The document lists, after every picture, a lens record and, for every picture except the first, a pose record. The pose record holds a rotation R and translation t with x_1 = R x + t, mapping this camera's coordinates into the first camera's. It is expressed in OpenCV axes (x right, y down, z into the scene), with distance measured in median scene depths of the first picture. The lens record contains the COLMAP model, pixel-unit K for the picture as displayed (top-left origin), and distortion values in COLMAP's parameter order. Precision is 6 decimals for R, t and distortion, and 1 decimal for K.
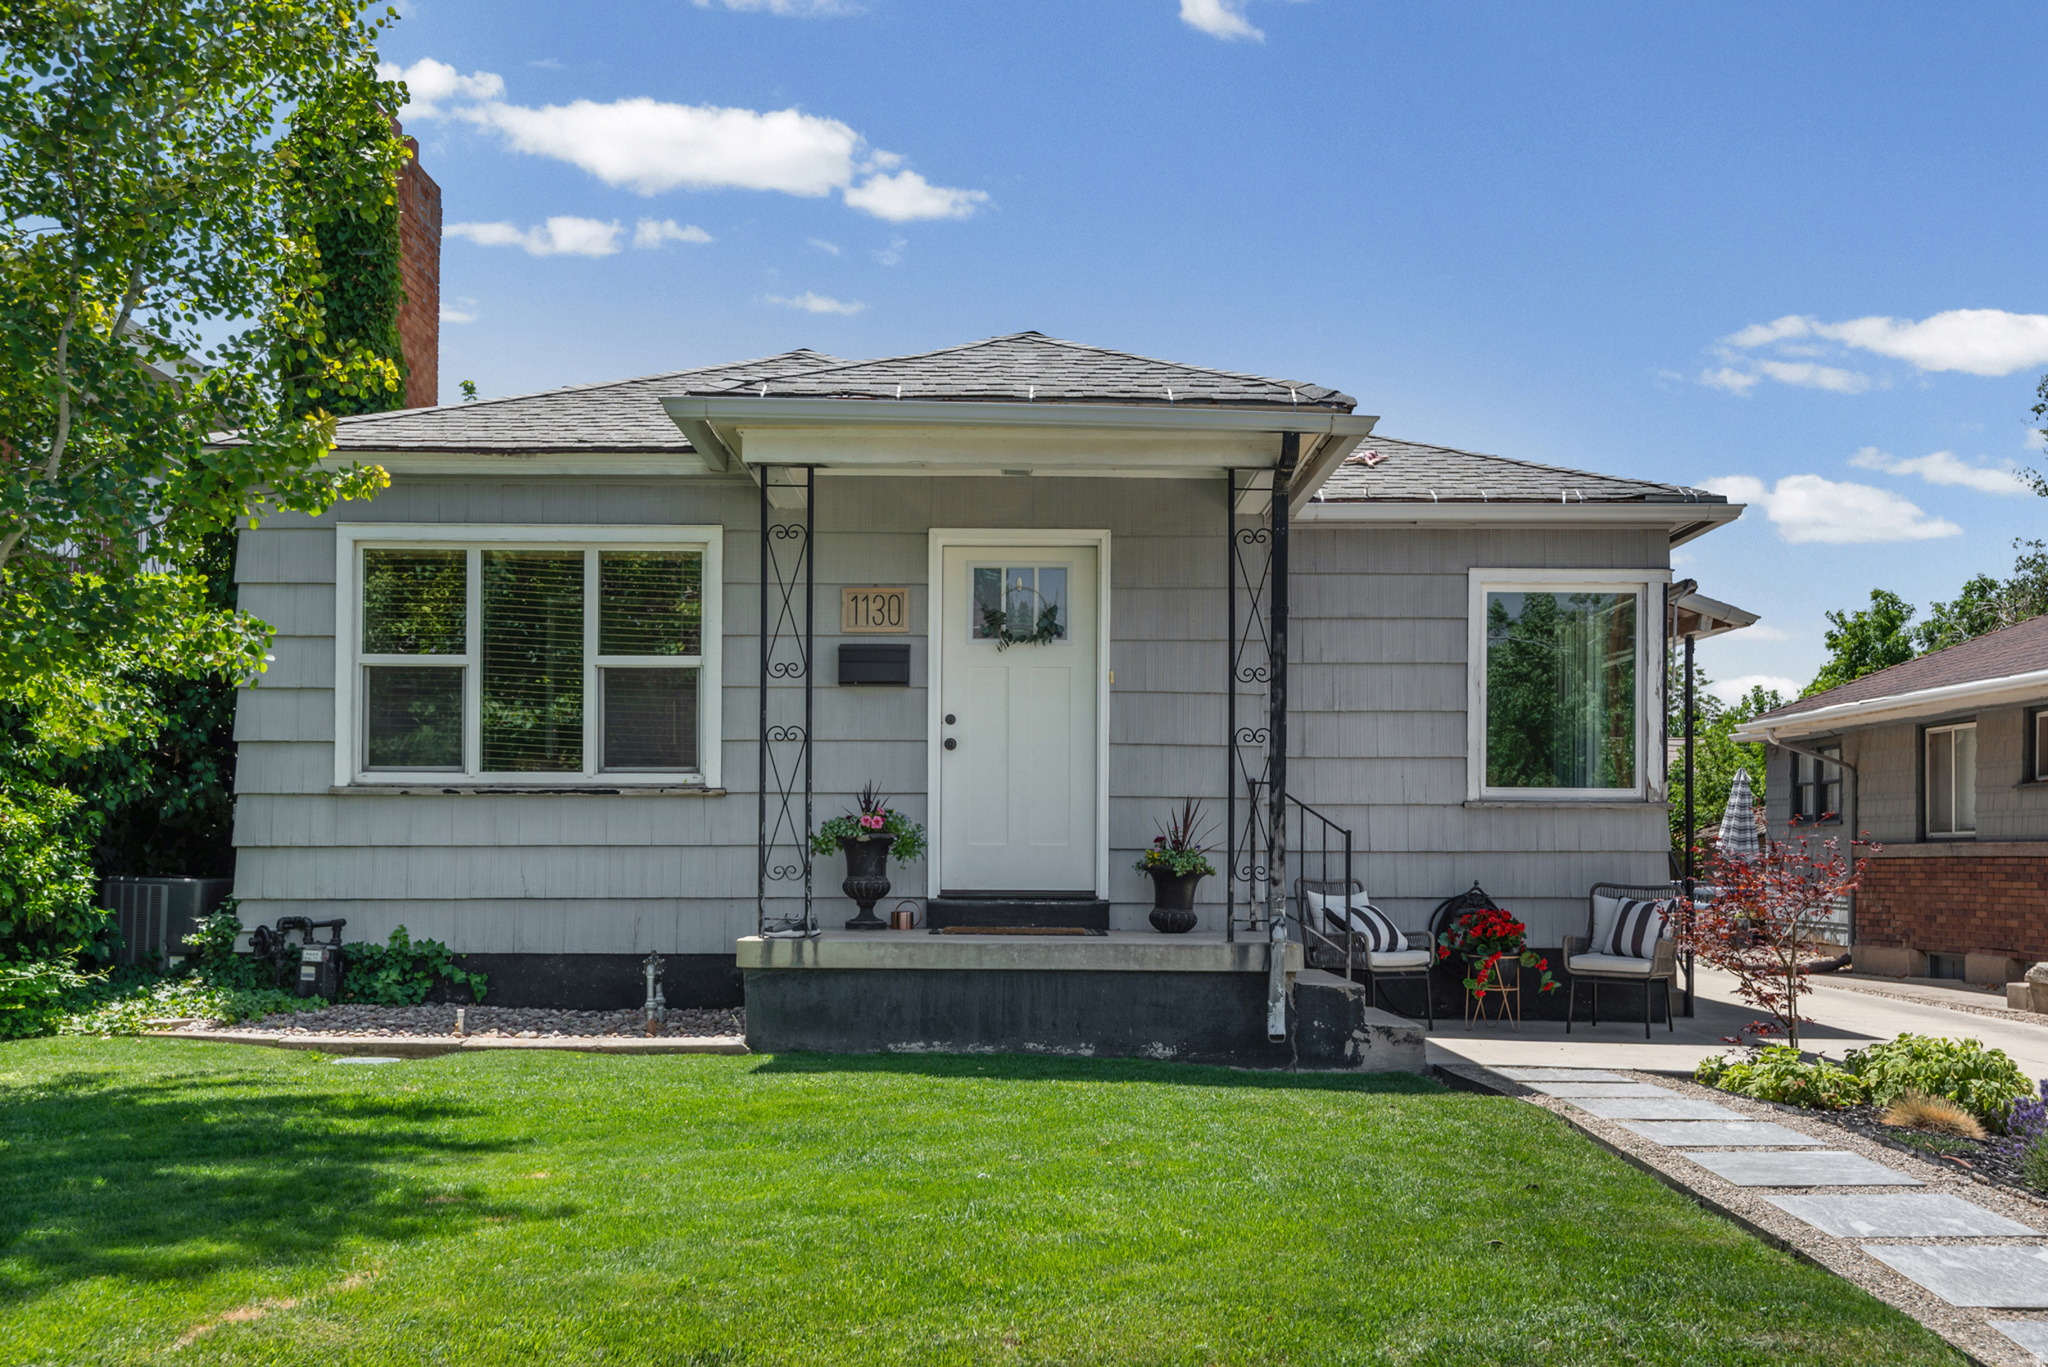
lens RADIAL K [[2071.8, 0, 1026.9], [0, 2071.8, 794.4], [0, 0, 1]] dist [-0.004631, -0.000685]
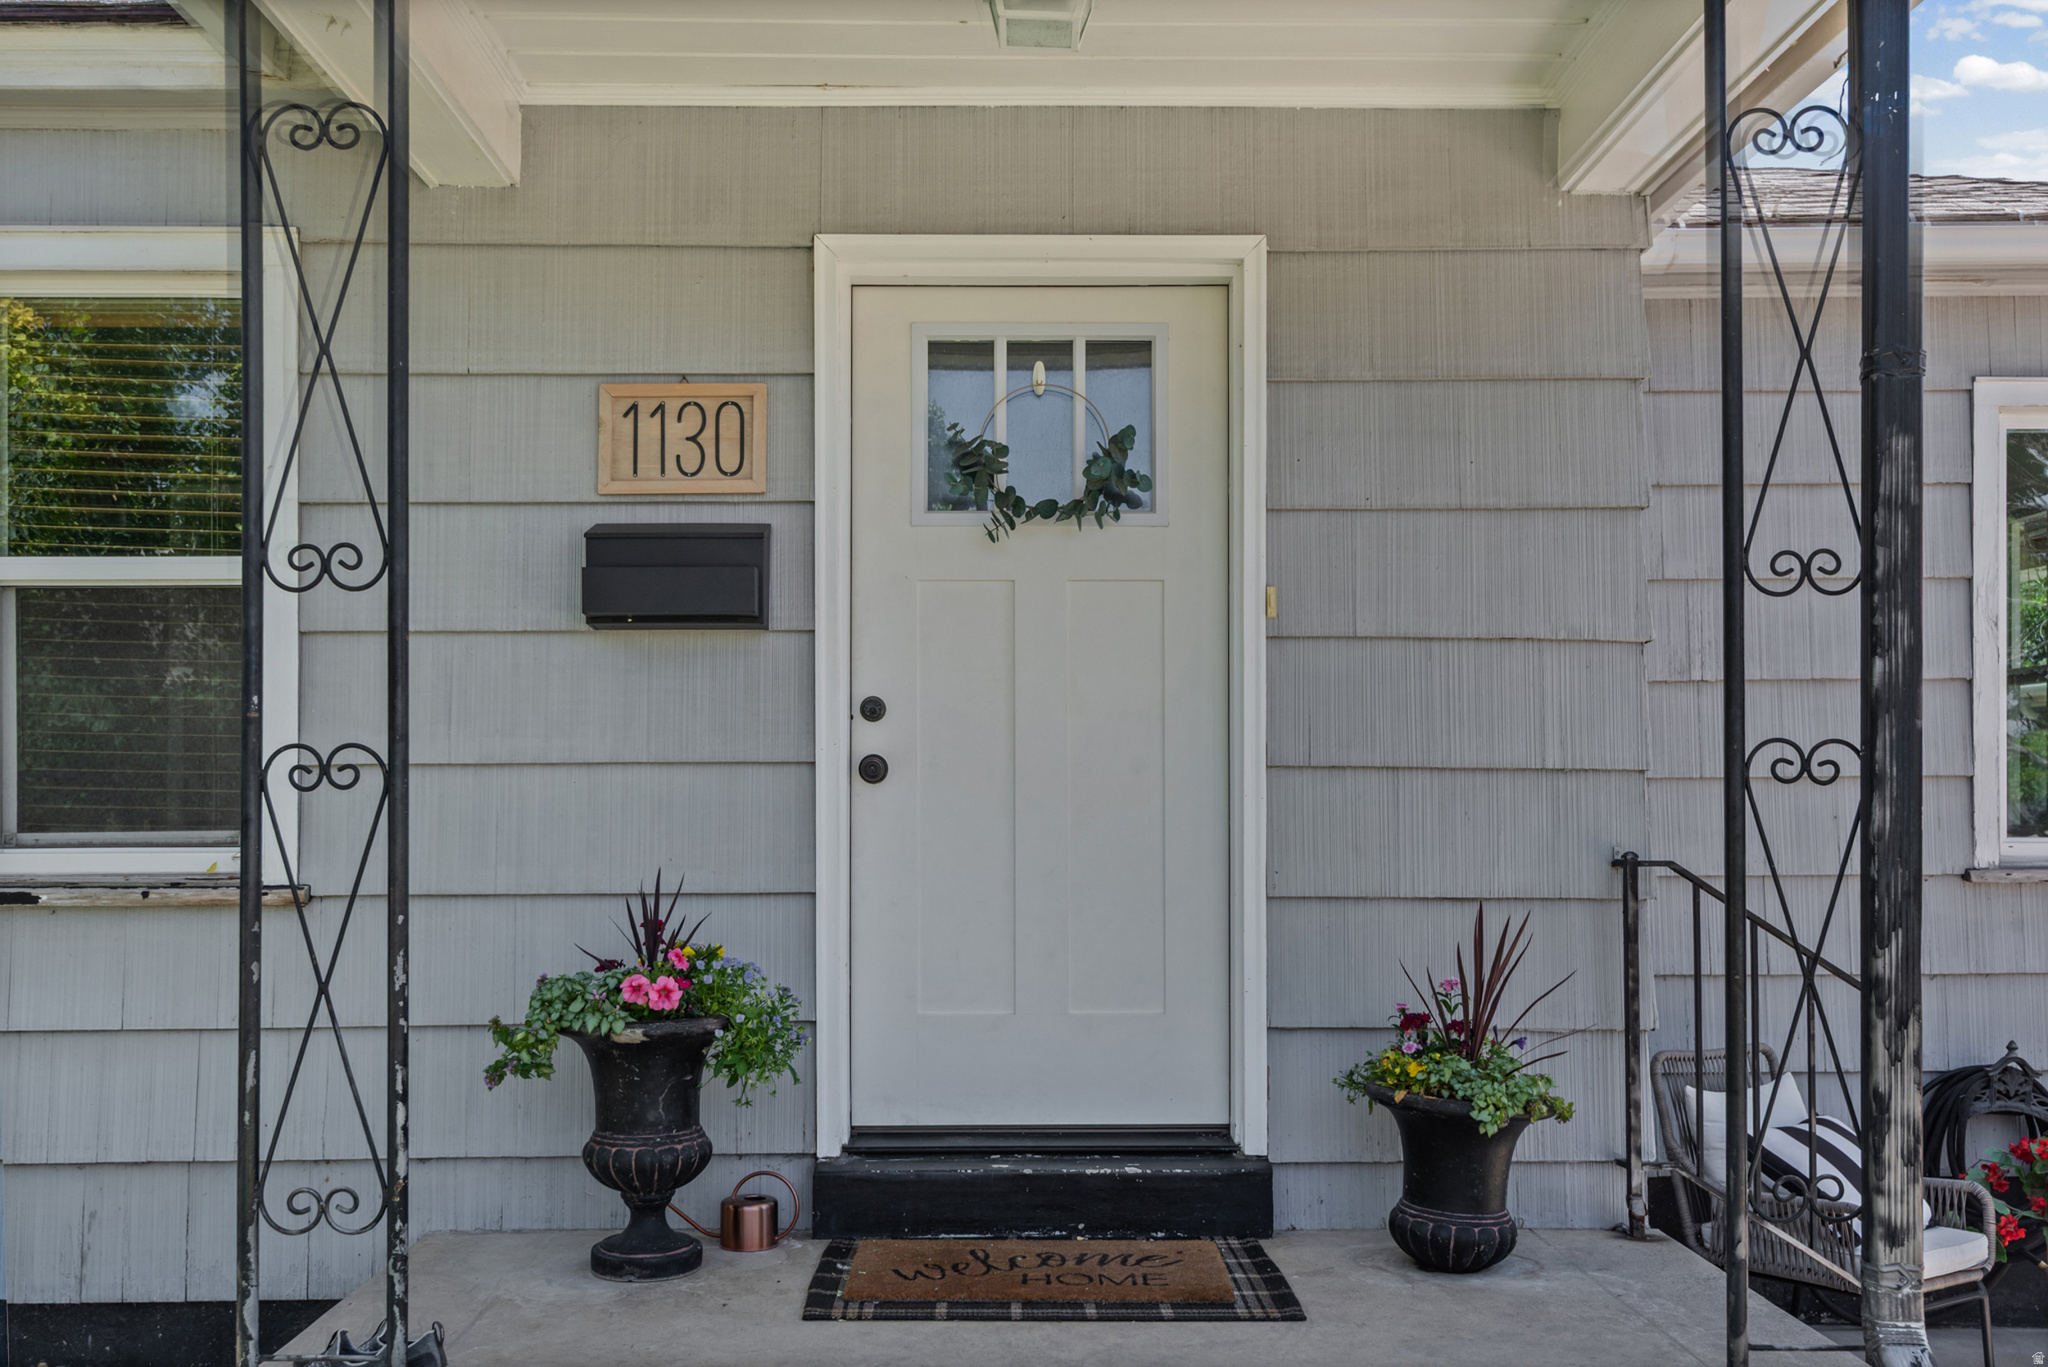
lens RADIAL K [[1851.0, 0, 1017.1], [0, 1851.0, 766.5], [0, 0, 1]] dist [0.008004, 0.002976]
pose [[0.999924, -0.007423, 0.009878, -0.012259], [0.007341, 0.999938, 0.008356, -0.028027], [-0.009939, -0.008283, 0.999916, 0.642962]]
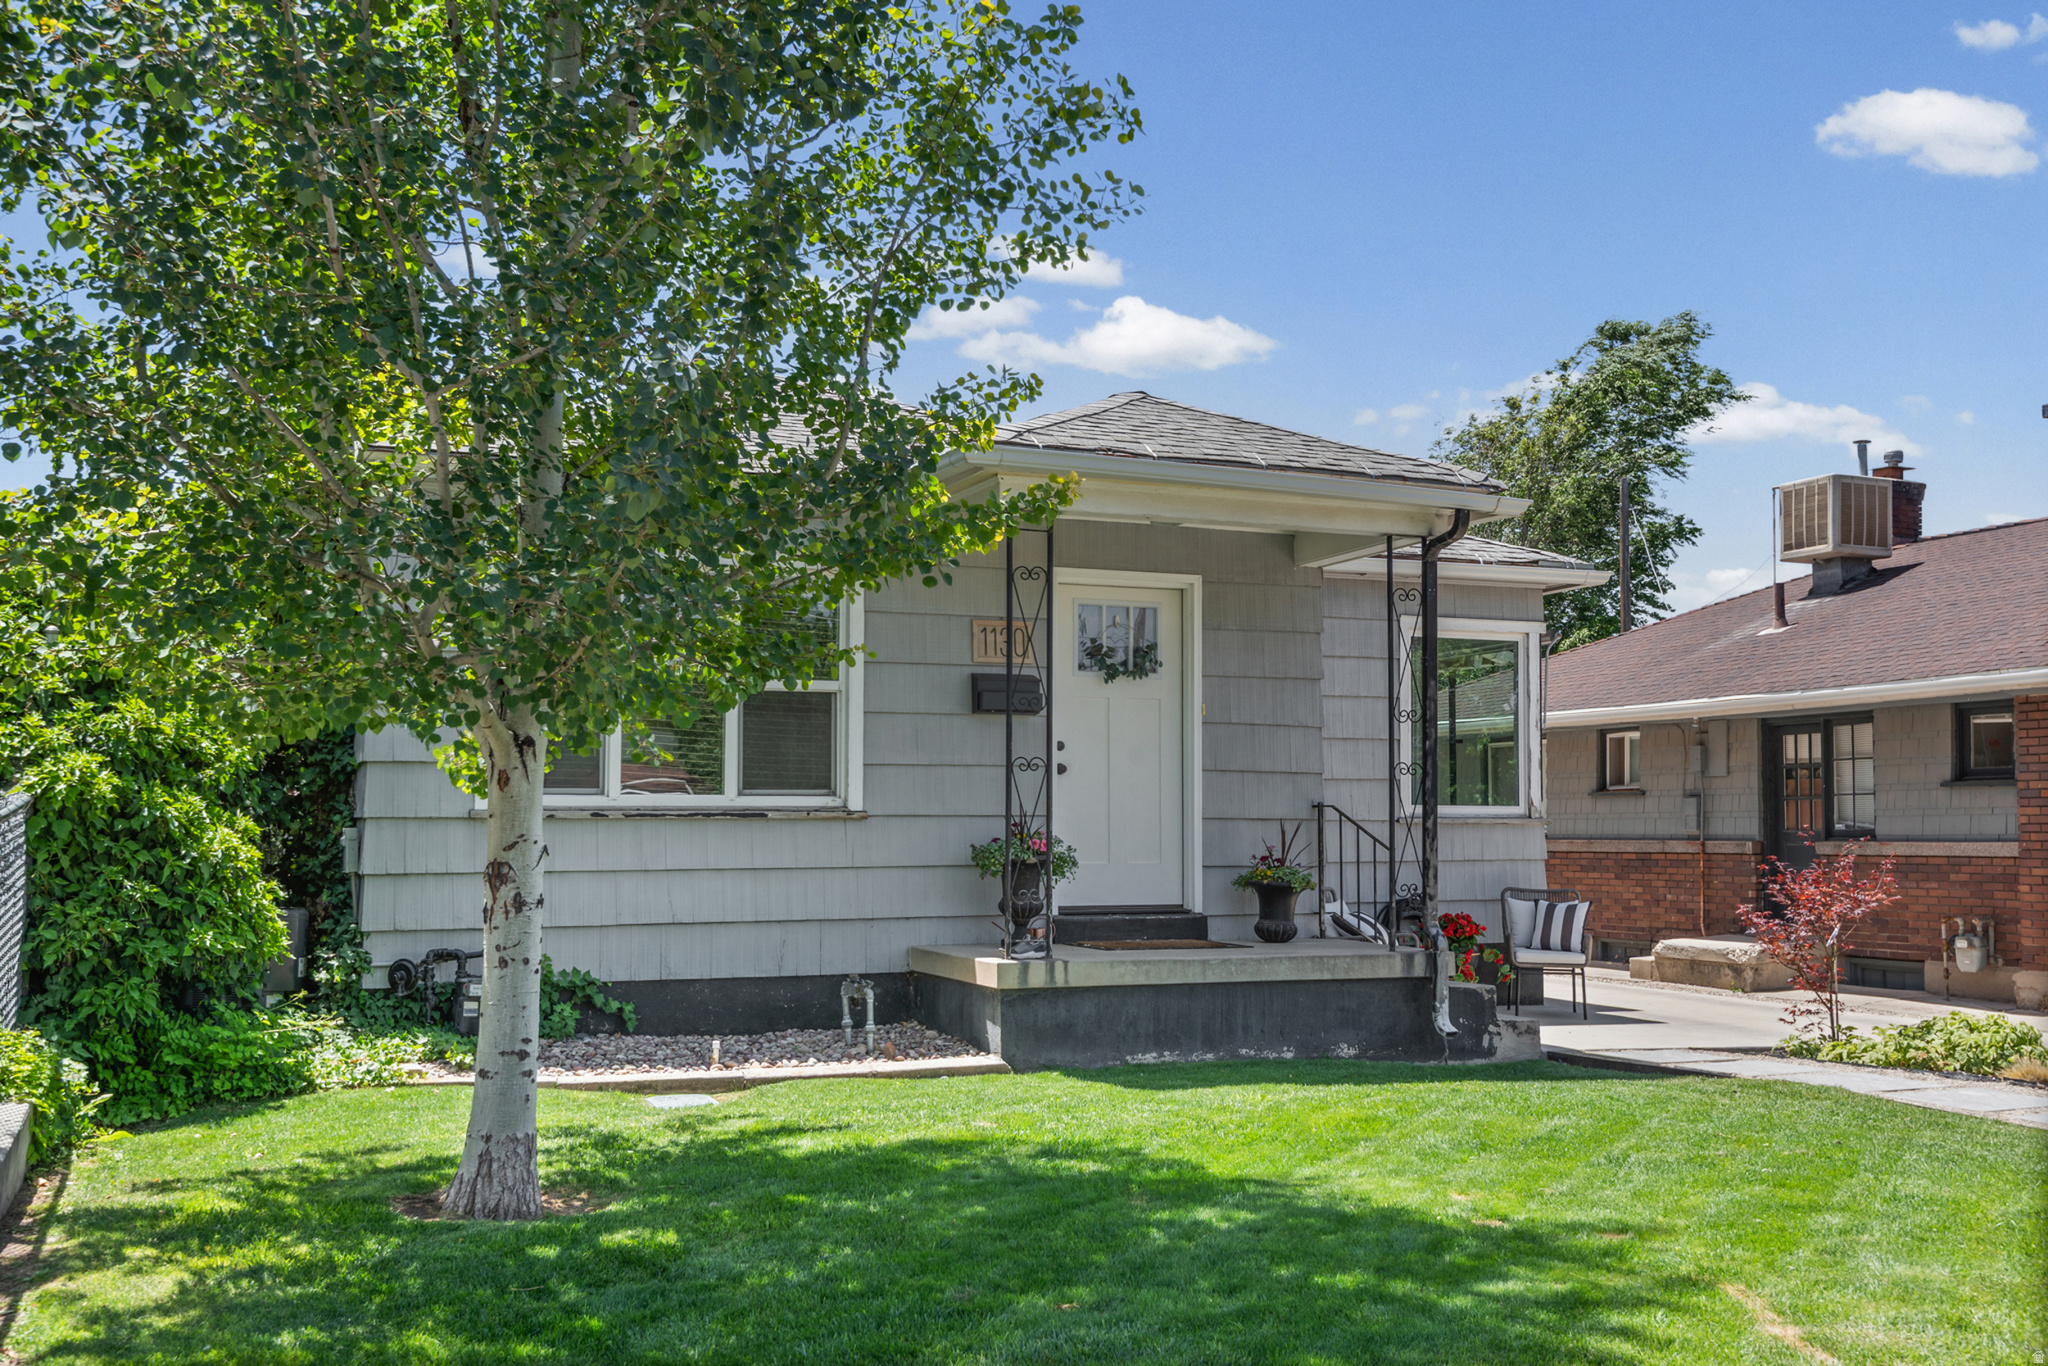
lens RADIAL K [[2031.7, 0, 1024.0], [0, 2031.7, 683.0], [0, 0, 1]] dist [-0.011138, -0.016220]
pose [[0.922909, 0.023220, 0.384317, -0.463686], [-0.006602, 0.998987, -0.044504, -0.022137], [-0.384961, 0.038536, 0.922128, 0.041497]]
